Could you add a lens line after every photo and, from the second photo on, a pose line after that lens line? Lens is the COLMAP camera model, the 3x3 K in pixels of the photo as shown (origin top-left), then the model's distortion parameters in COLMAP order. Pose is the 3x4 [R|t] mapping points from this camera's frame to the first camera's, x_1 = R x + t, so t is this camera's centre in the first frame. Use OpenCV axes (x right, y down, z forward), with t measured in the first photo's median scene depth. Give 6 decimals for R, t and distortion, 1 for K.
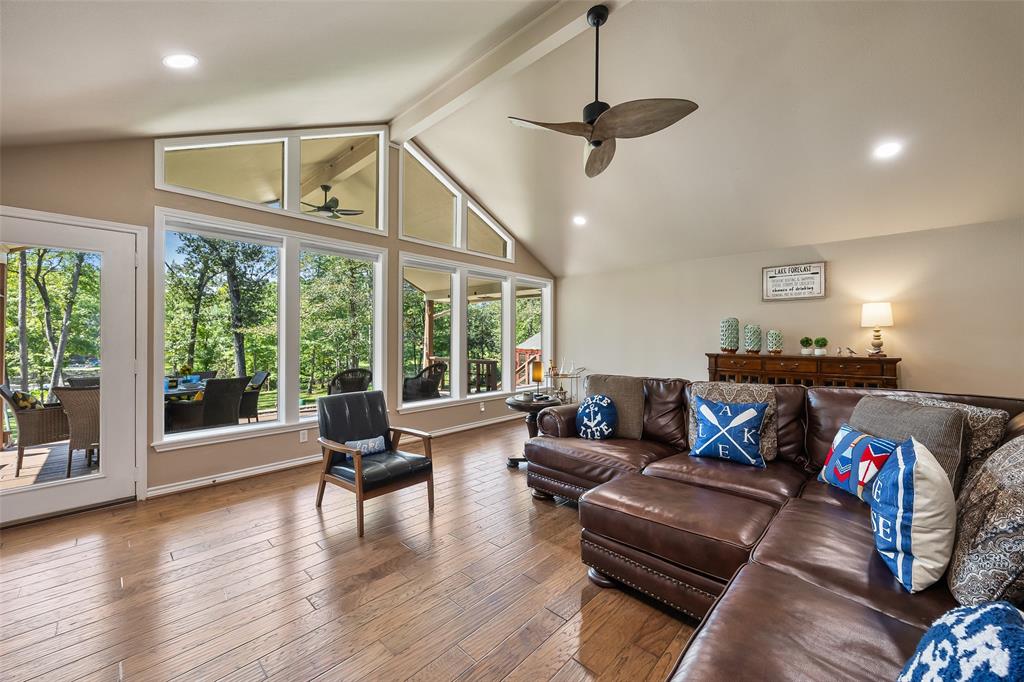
lens RADIAL K [[400.2, 0, 523.2], [0, 400.2, 336.9], [0, 0, 1]] dist [-0.001220, 0.000423]
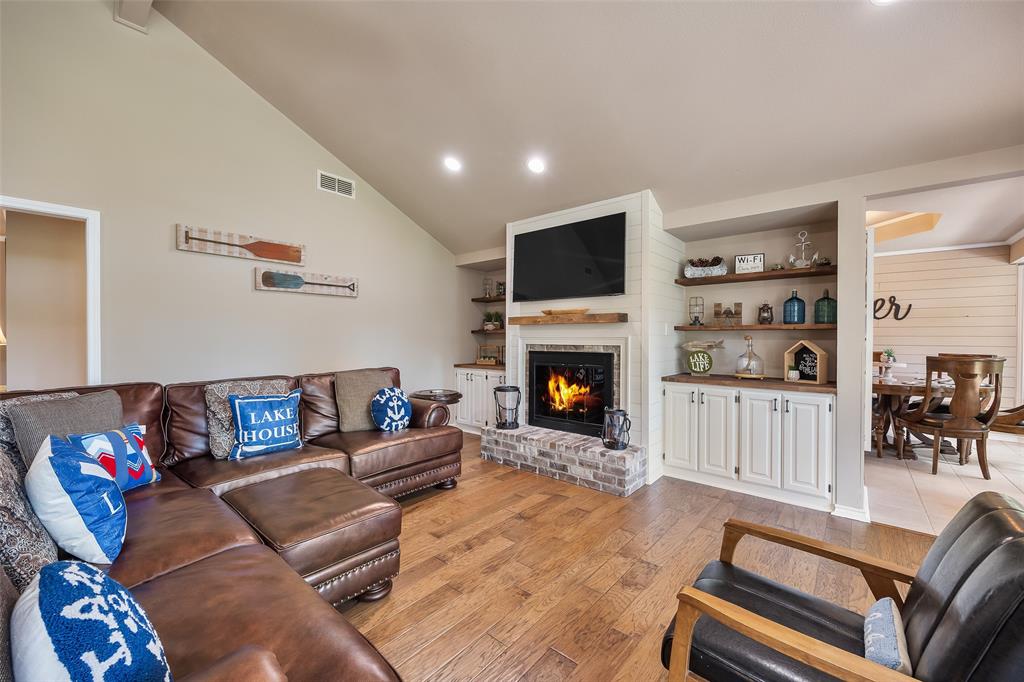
lens RADIAL K [[400.2, 0, 514.8], [0, 400.2, 345.9], [0, 0, 1]] dist [-0.001220, 0.000423]
pose [[-0.999002, -0.004055, -0.044479, -0.040129], [-0.004583, 0.999920, 0.011784, 0.010779], [0.044428, 0.011977, -0.998941, 1.007562]]
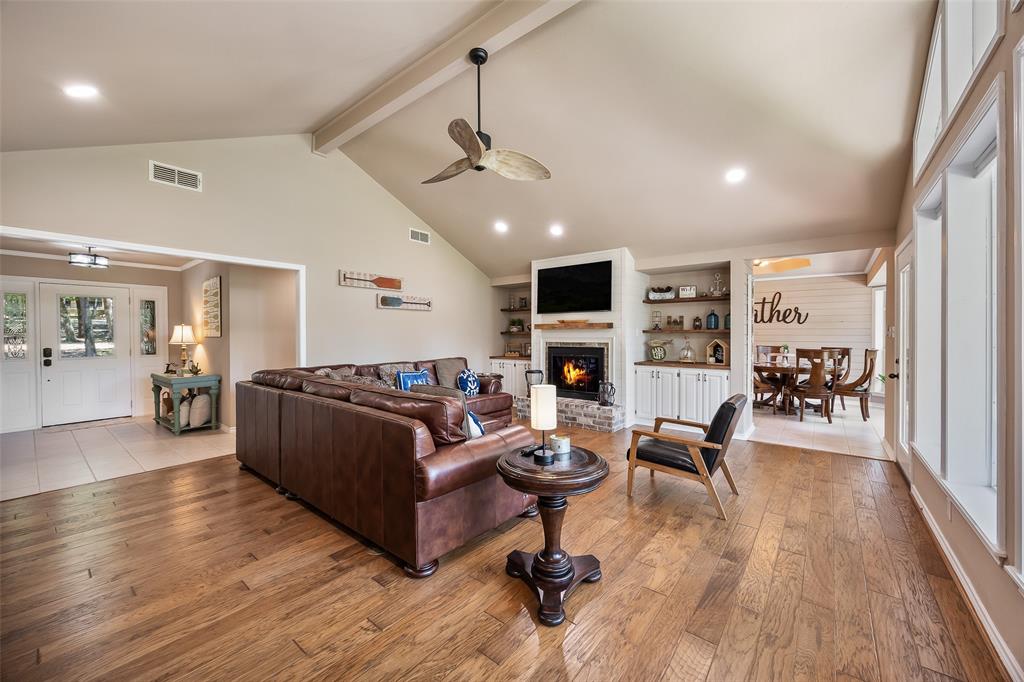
lens RADIAL K [[400.2, 0, 513.7], [0, 400.2, 339.5], [0, 0, 1]] dist [-0.001220, 0.000423]
pose [[-0.997374, -0.000337, -0.072420, 0.125393], [-0.000634, 0.999991, 0.004077, 0.002375], [0.072418, 0.004113, -0.997366, 1.524435]]
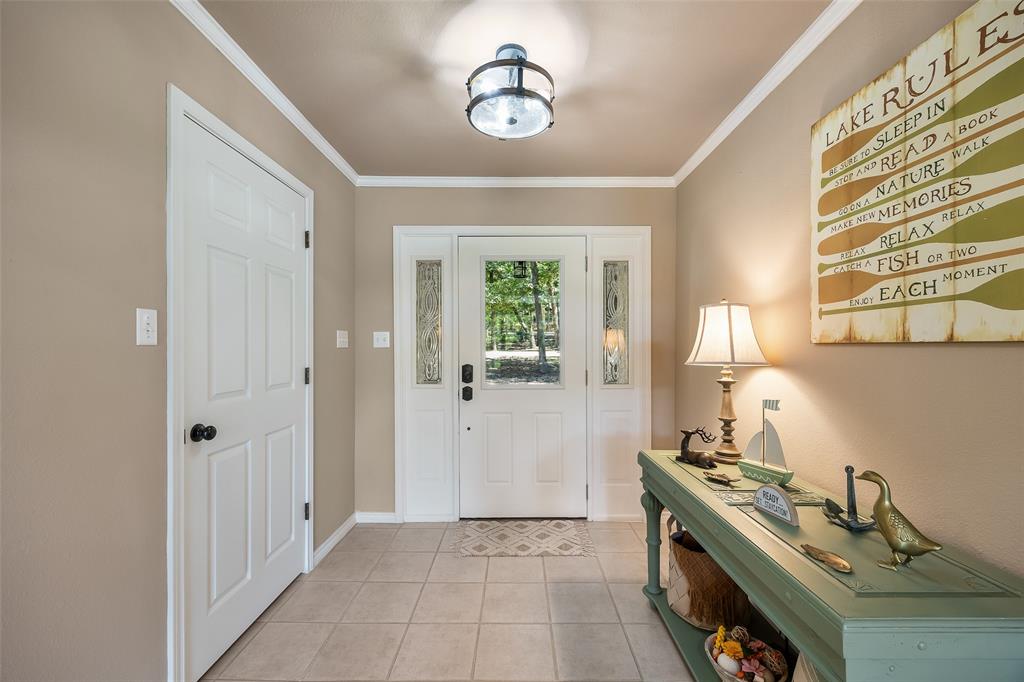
lens RADIAL K [[400.2, 0, 513.9], [0, 400.2, 348.4], [0, 0, 1]] dist [-0.001220, 0.000423]
pose [[-0.680306, -0.011947, 0.732831, 1.092424], [-0.010454, 0.999924, 0.006596, 0.004353], [-0.732854, -0.003173, -0.680378, 0.413180]]
